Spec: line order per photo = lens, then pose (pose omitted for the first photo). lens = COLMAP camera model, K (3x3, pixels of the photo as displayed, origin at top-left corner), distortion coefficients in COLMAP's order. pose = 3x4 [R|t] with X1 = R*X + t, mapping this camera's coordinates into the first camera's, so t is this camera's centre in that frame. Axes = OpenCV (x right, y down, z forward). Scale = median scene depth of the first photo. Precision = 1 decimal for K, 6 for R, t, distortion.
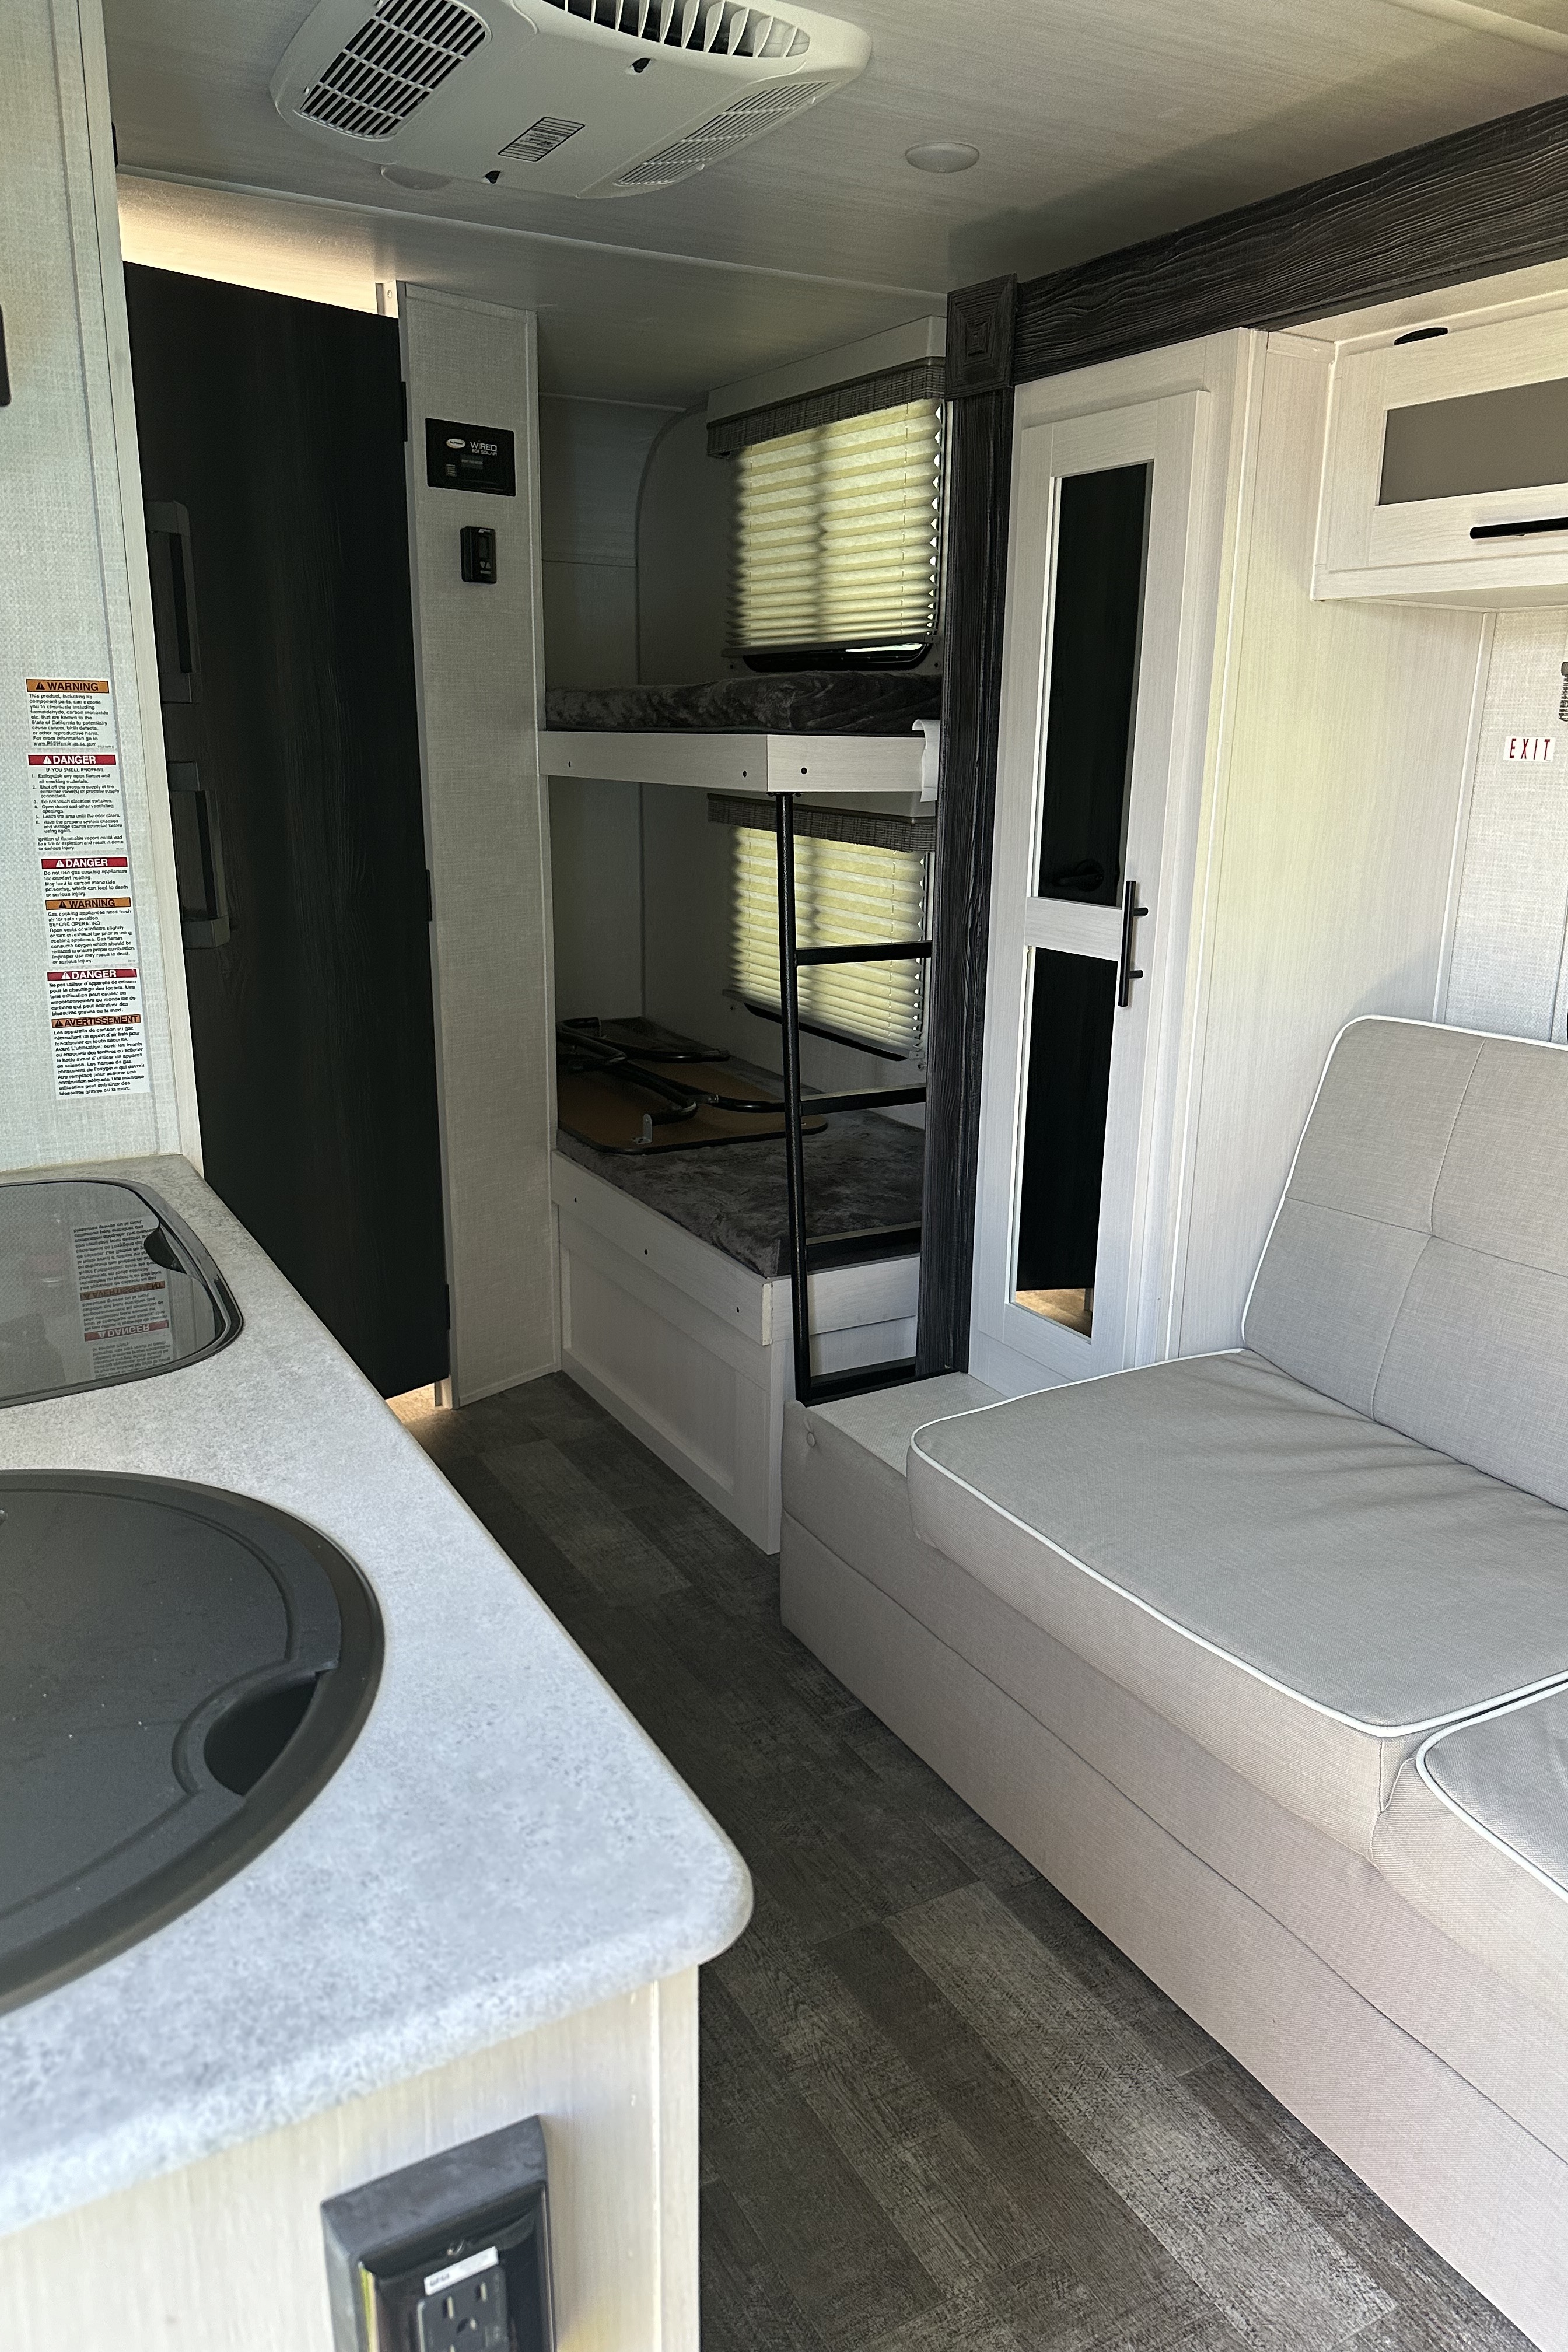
lens RADIAL K [[1661.1, 0, 751.5], [0, 1661.1, 1180.6], [0, 0, 1]] dist [0.060161, -0.069747]
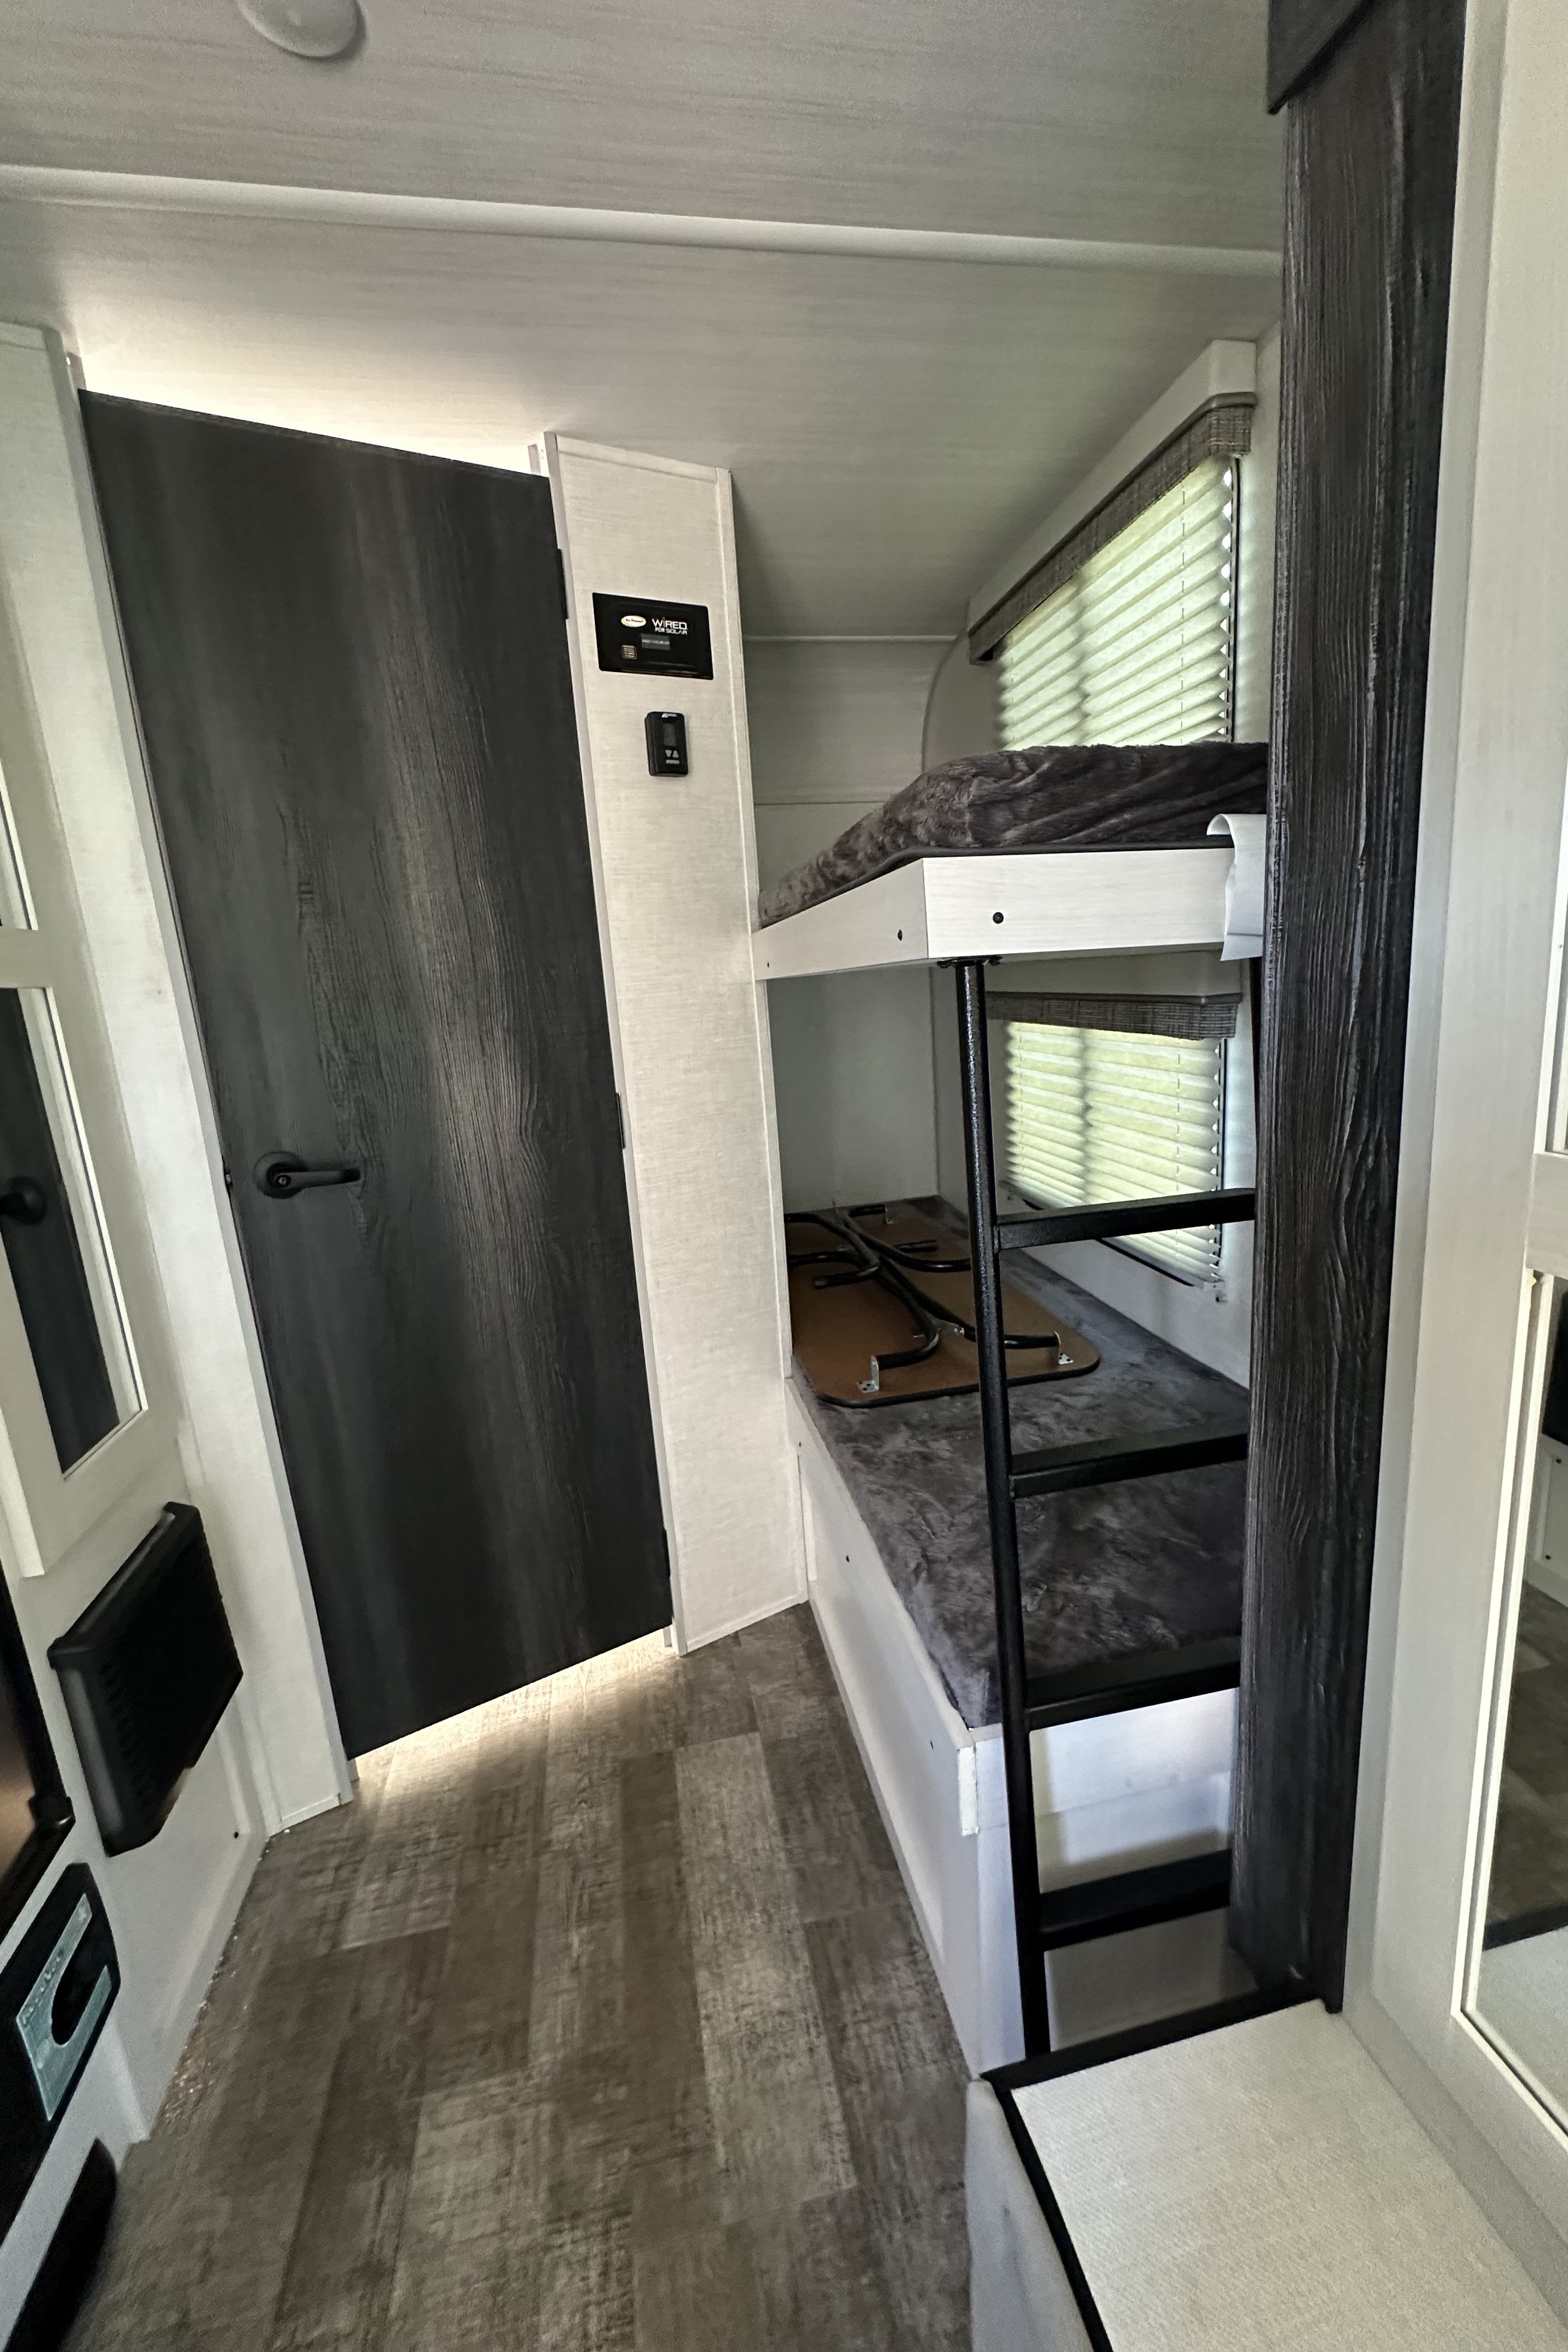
lens RADIAL K [[936.5, 0, 774.4], [0, 936.5, 1174.8], [0, 0, 1]] dist [-0.005859, 0.002108]
pose [[0.947123, -0.012934, -0.320610, 0.066302], [-0.005192, 0.998439, -0.055619, -0.156528], [0.320829, 0.054342, 0.945577, 0.754779]]
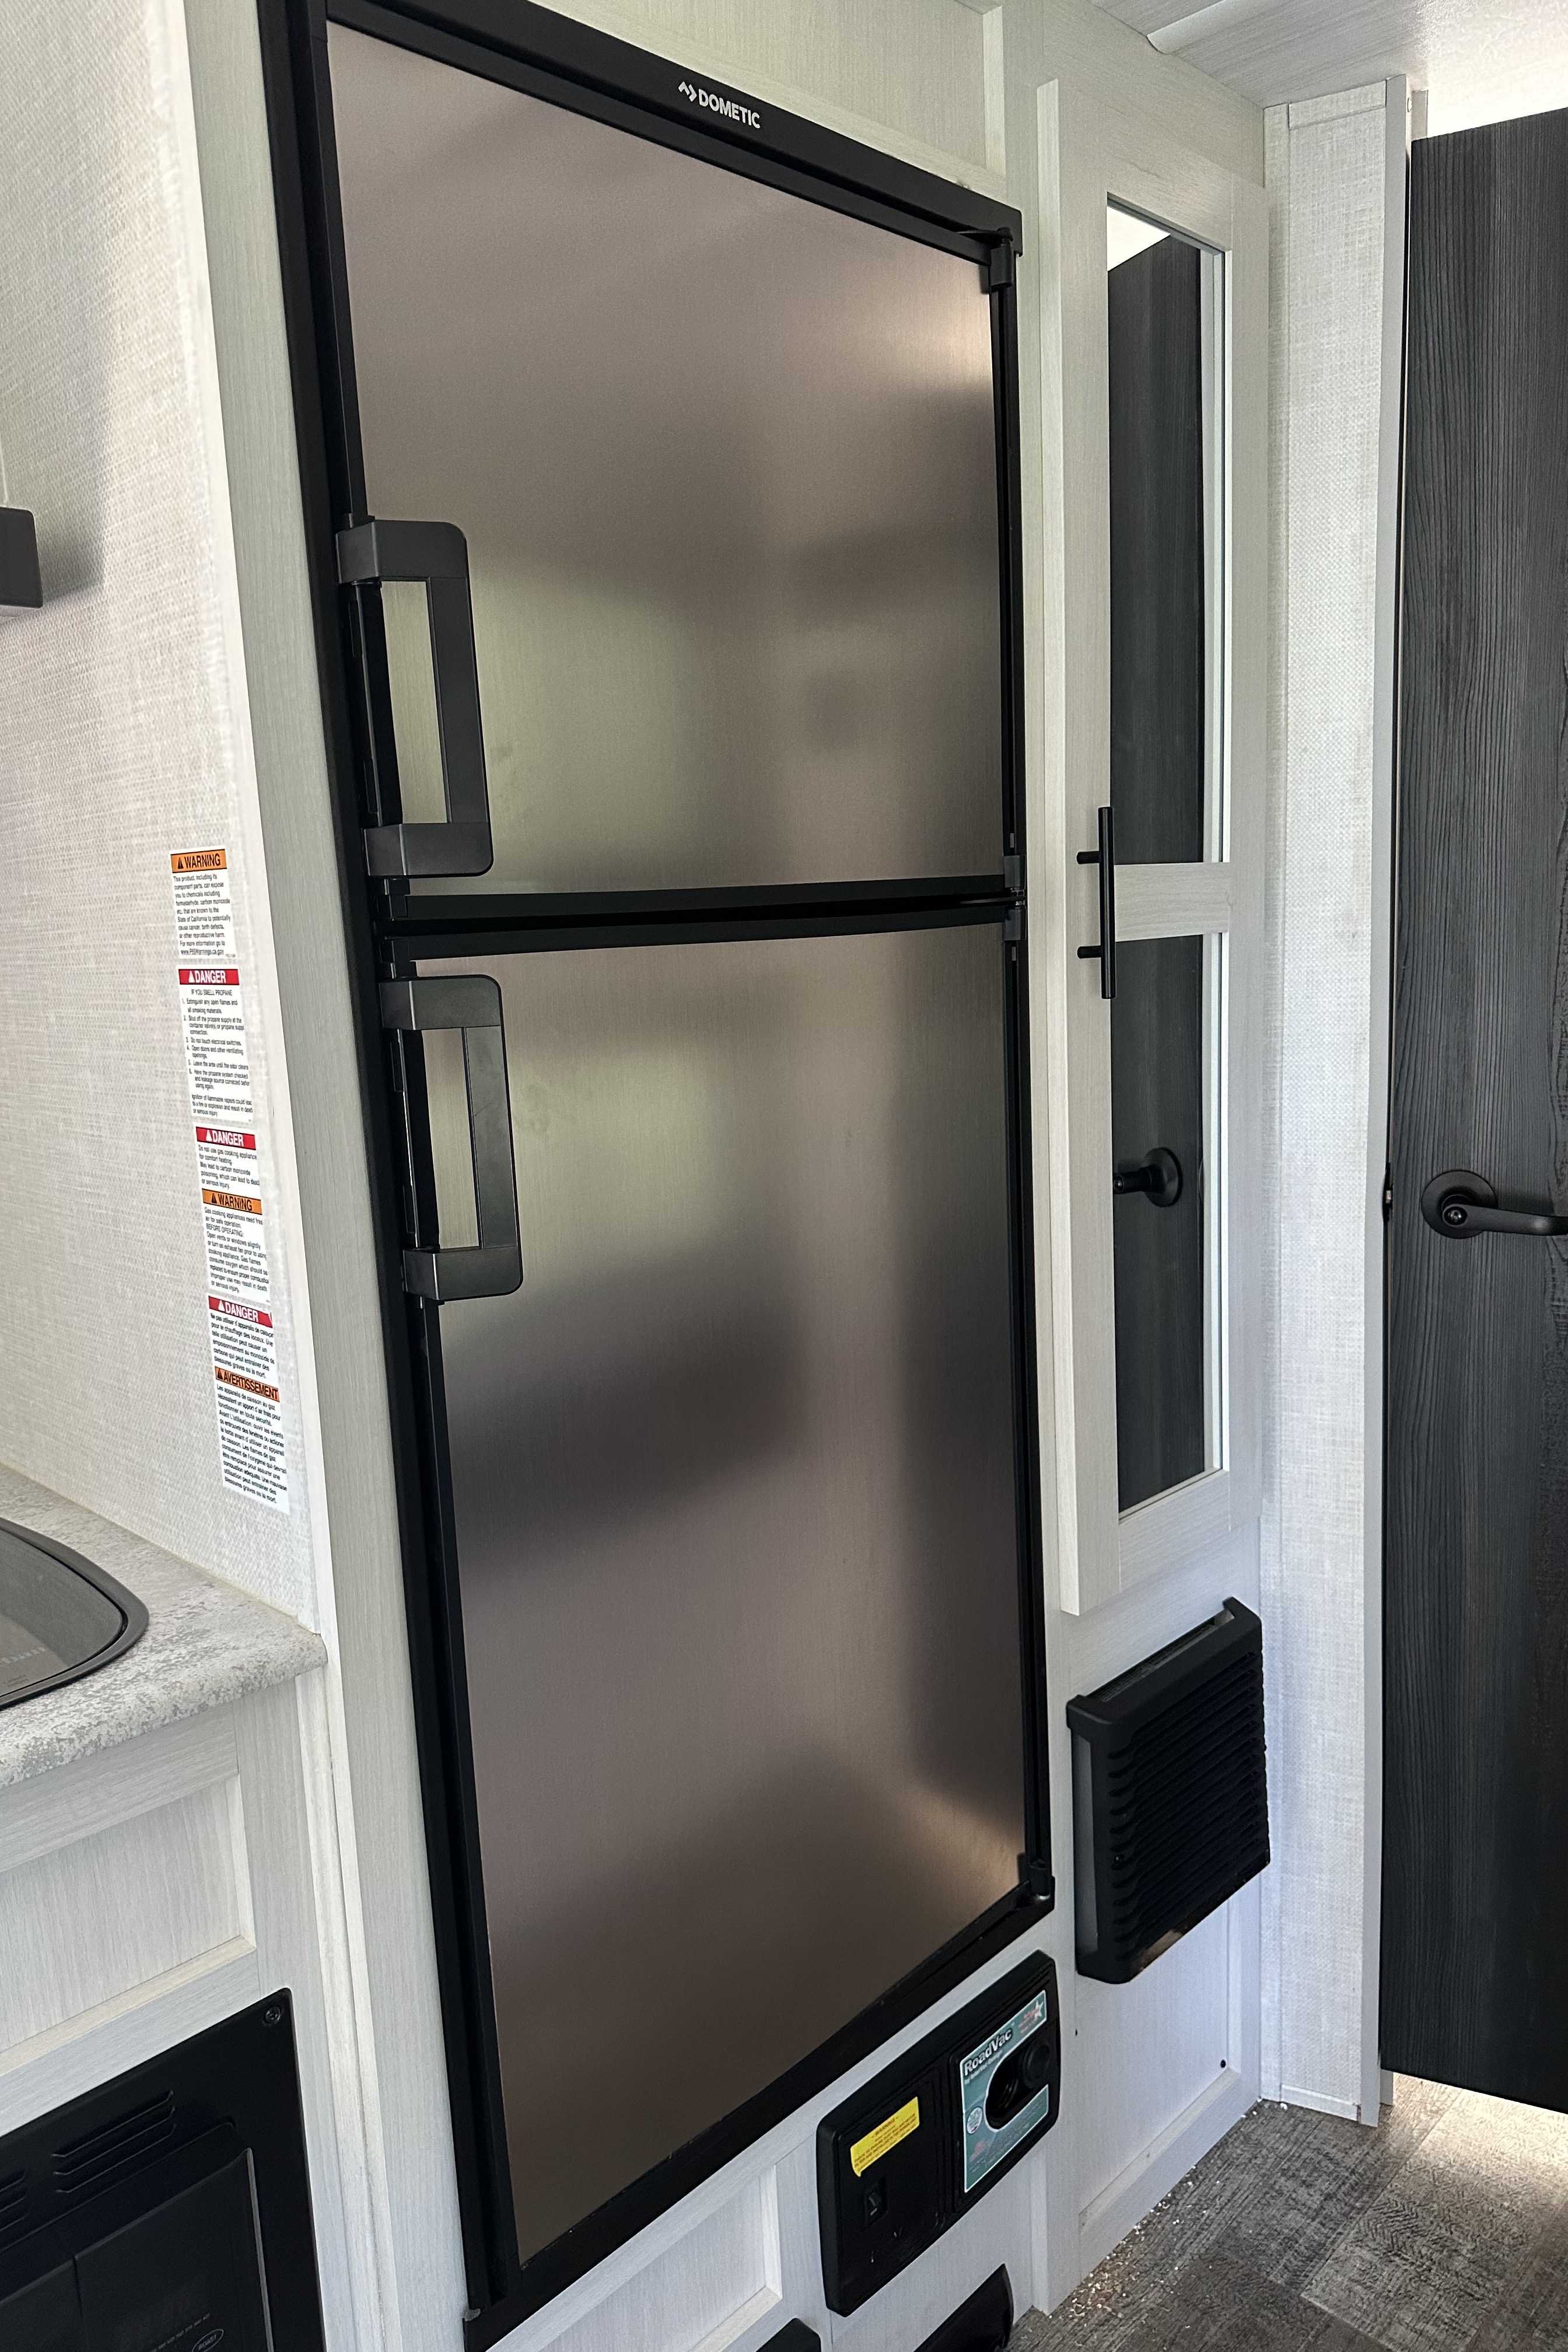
lens RADIAL K [[1661.1, 0, 805.5], [0, 1661.1, 1194.9], [0, 0, 1]] dist [0.060161, -0.069747]
pose [[0.296065, 0.143397, -0.944343, 0.183392], [-0.215966, 0.973113, 0.080057, -0.189386], [0.930432, 0.180244, 0.319073, 0.718030]]
